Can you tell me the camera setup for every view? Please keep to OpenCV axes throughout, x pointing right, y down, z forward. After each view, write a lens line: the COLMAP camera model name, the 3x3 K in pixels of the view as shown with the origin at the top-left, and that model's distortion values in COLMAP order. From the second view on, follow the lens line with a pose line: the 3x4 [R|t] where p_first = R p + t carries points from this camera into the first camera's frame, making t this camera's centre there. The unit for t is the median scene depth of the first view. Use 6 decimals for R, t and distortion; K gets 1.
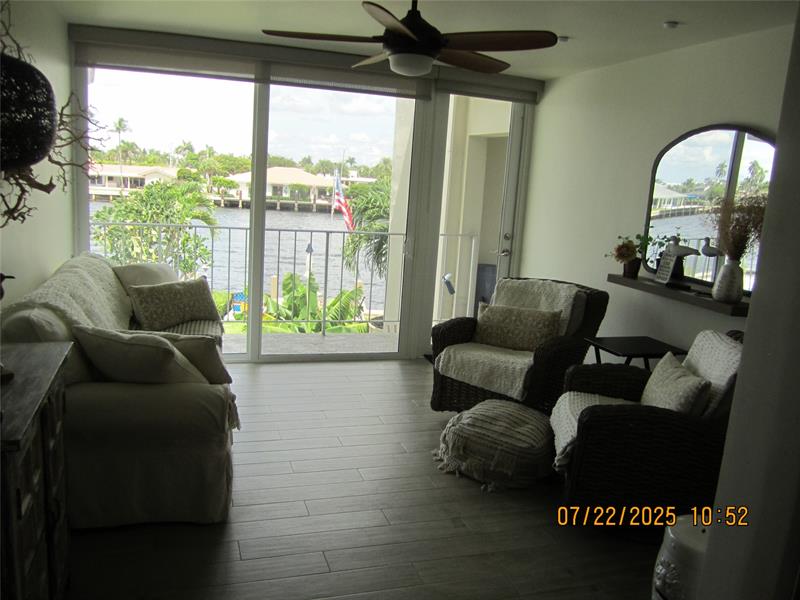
lens RADIAL K [[663.2, 0, 400.0], [0, 663.2, 300.0], [0, 0, 1]] dist [-0.154196, 0.002154]
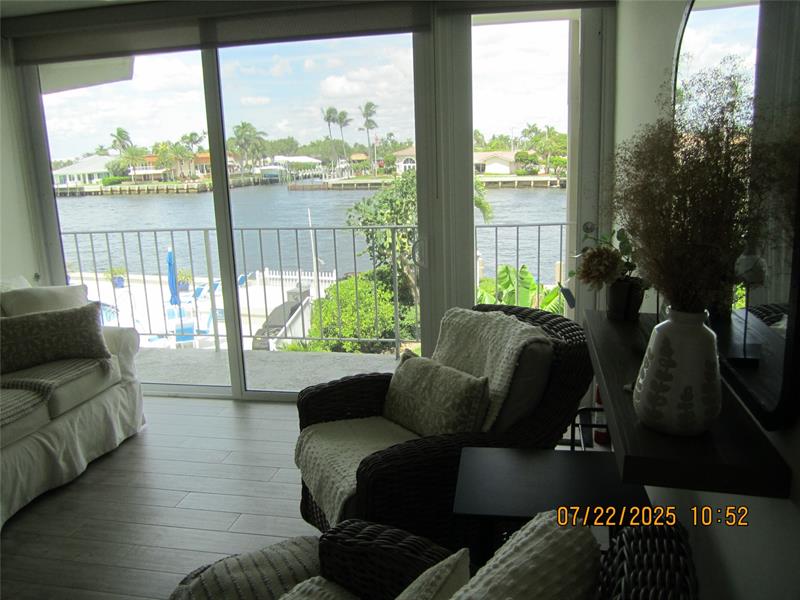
lens RADIAL K [[658.5, 0, 395.9], [0, 658.5, 296.4], [0, 0, 1]] dist [-0.060823, 0.013349]
pose [[0.869393, 0.007333, -0.494067, 0.372582], [0.004881, 0.999714, 0.023428, -0.053575], [0.494097, -0.022780, 0.869108, 0.424441]]
